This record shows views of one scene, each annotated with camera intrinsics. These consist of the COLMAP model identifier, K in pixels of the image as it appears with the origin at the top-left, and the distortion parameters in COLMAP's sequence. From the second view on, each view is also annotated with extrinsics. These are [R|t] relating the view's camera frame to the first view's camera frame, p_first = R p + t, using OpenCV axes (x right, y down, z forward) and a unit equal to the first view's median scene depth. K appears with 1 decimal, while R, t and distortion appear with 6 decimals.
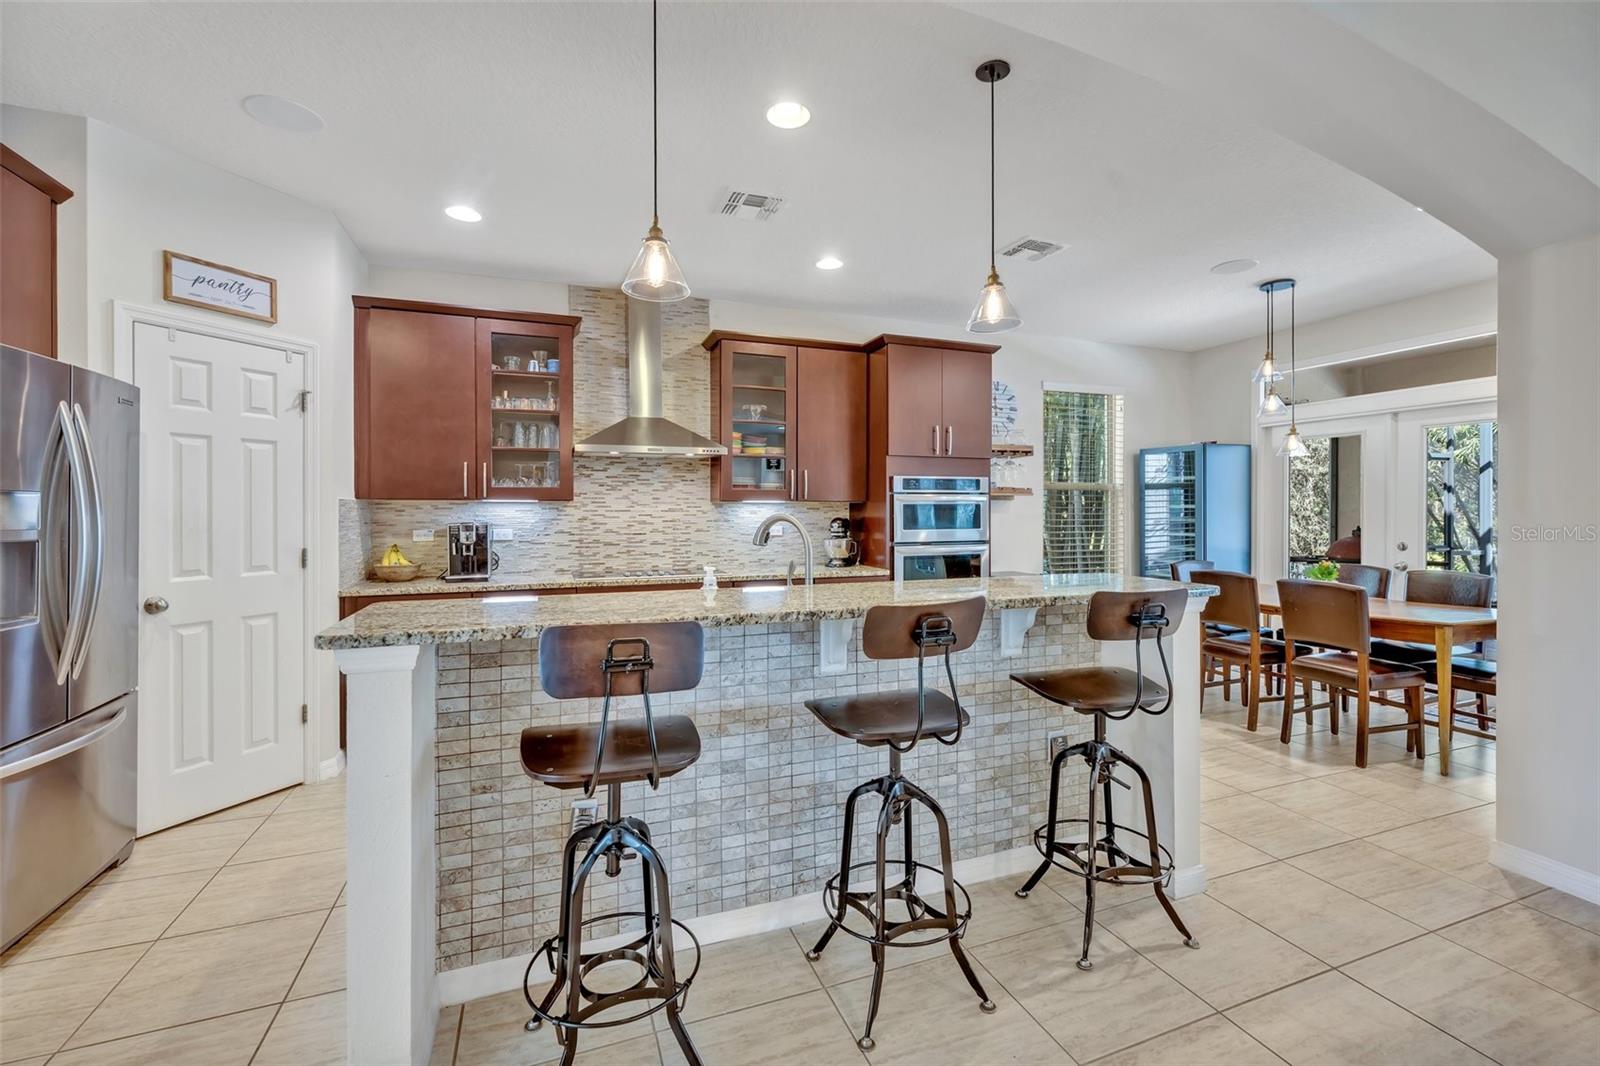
lens RADIAL K [[669.0, 0, 795.3], [0, 669.0, 513.7], [0, 0, 1]] dist [-0.002818, 0.000538]
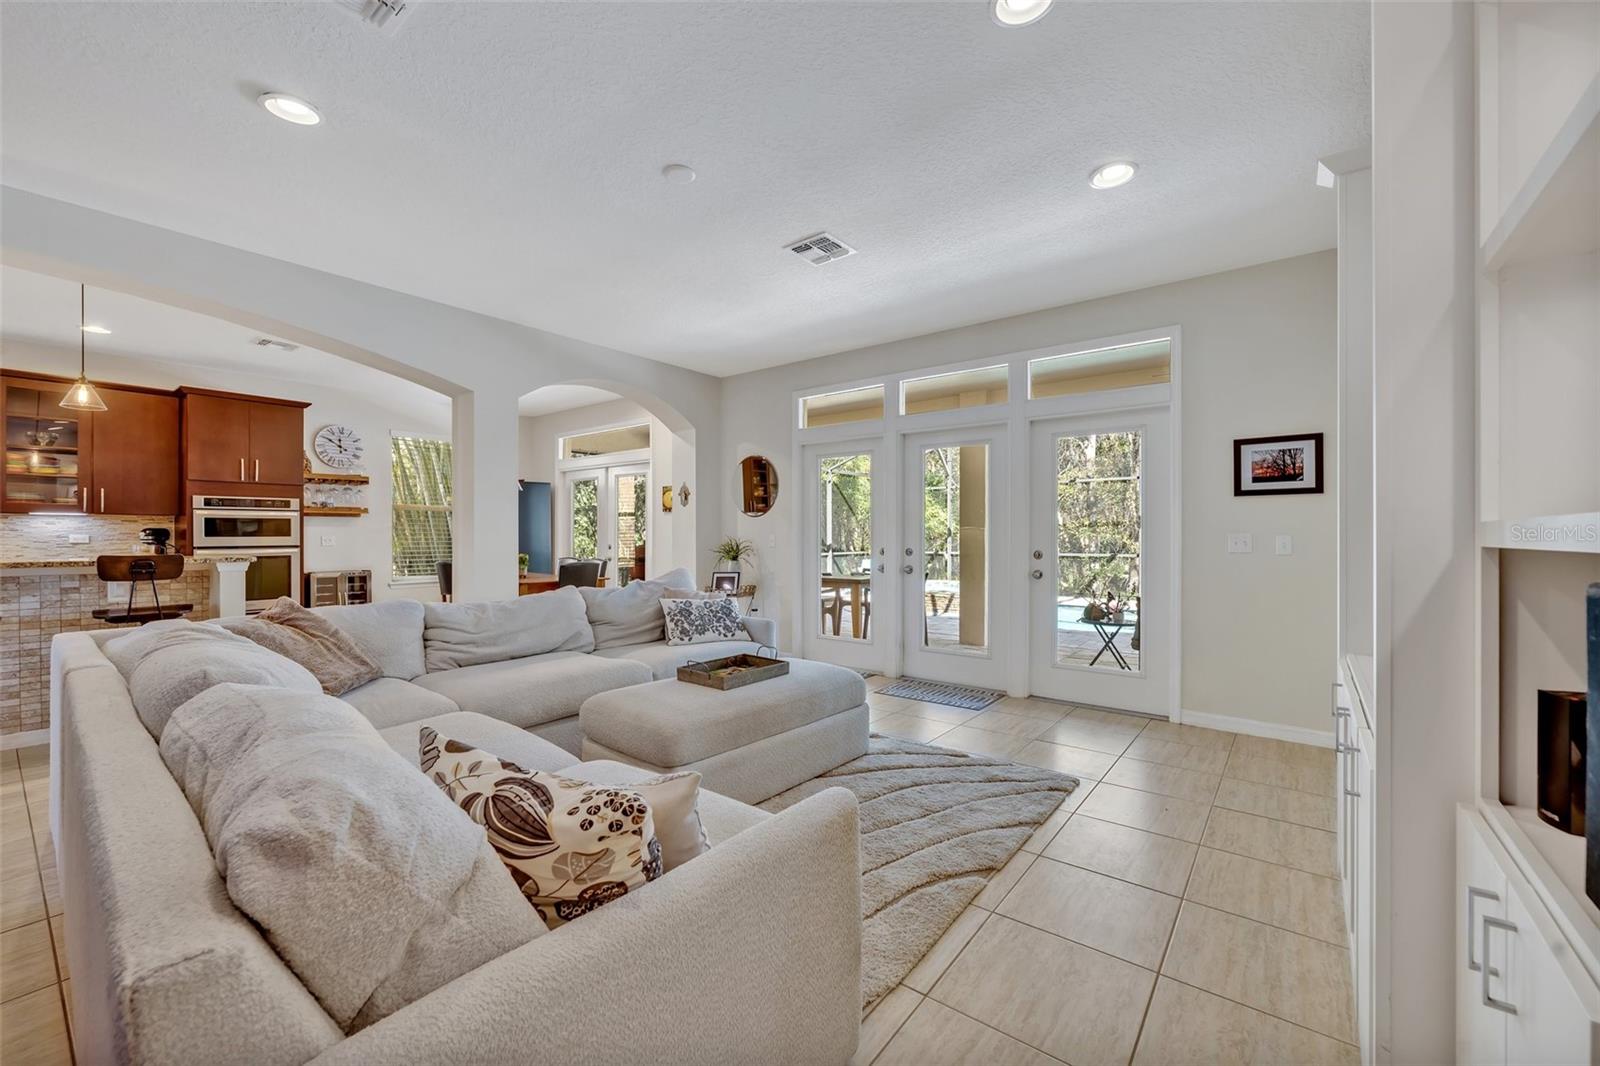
lens RADIAL K [[647.5, 0, 791.2], [0, 647.5, 533.5], [0, 0, 1]] dist [-0.001338, 0.000163]
pose [[0.854611, 0.002035, 0.519265, 0.515377], [0.002254, 0.999968, -0.007629, 0.031290], [-0.519264, 0.007691, 0.854580, -0.712288]]
